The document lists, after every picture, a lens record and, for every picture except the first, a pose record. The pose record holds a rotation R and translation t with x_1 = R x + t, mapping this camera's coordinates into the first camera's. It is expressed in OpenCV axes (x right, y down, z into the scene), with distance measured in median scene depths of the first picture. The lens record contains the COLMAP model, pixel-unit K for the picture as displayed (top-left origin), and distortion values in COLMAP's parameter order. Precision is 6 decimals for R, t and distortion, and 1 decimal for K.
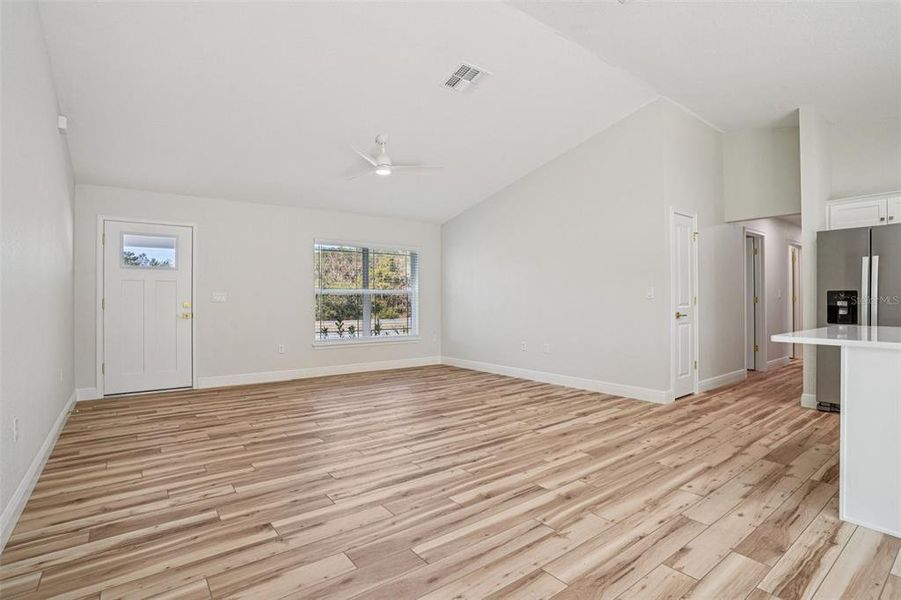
lens RADIAL K [[439.4, 0, 451.2], [0, 439.4, 294.9], [0, 0, 1]] dist [-0.060144, 0.000733]
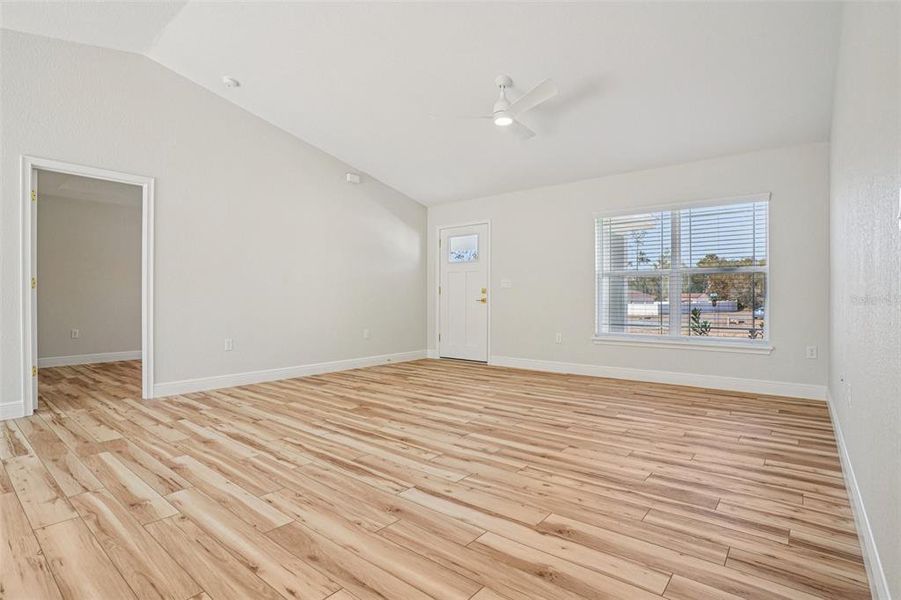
lens RADIAL K [[445.0, 0, 451.2], [0, 445.0, 298.3], [0, 0, 1]] dist [-0.072998, 0.030945]
pose [[0.232774, 0.002067, -0.972529, 0.861034], [0.011914, 0.999917, 0.004977, 0.055306], [0.972458, -0.012745, 0.232730, 1.001230]]
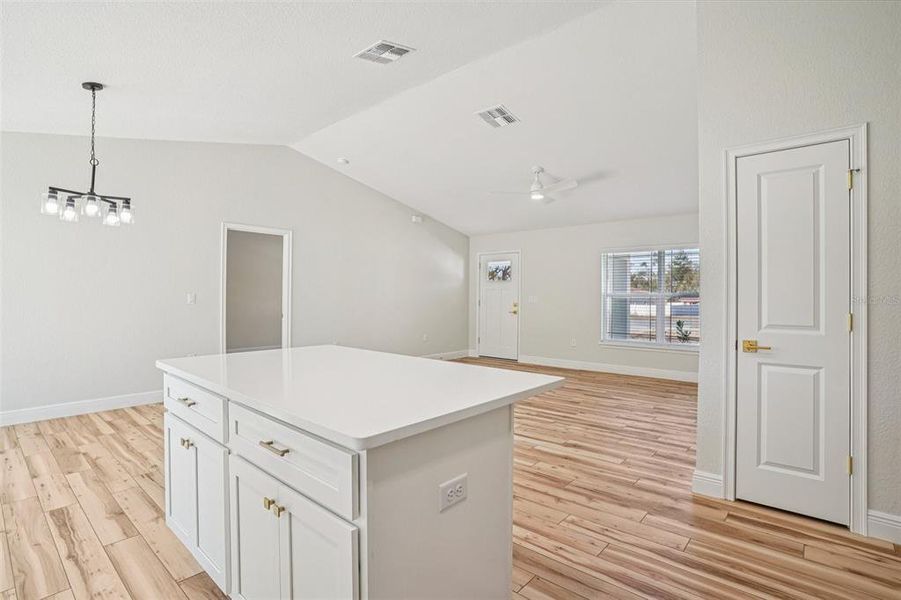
lens RADIAL K [[439.4, 0, 451.2], [0, 439.4, 294.9], [0, 0, 1]] dist [-0.060144, 0.000733]
pose [[0.199275, 0.000244, -0.979944, 1.349376], [0.005693, 0.999983, 0.001407, -0.026591], [0.979927, -0.005859, 0.199270, 0.749106]]
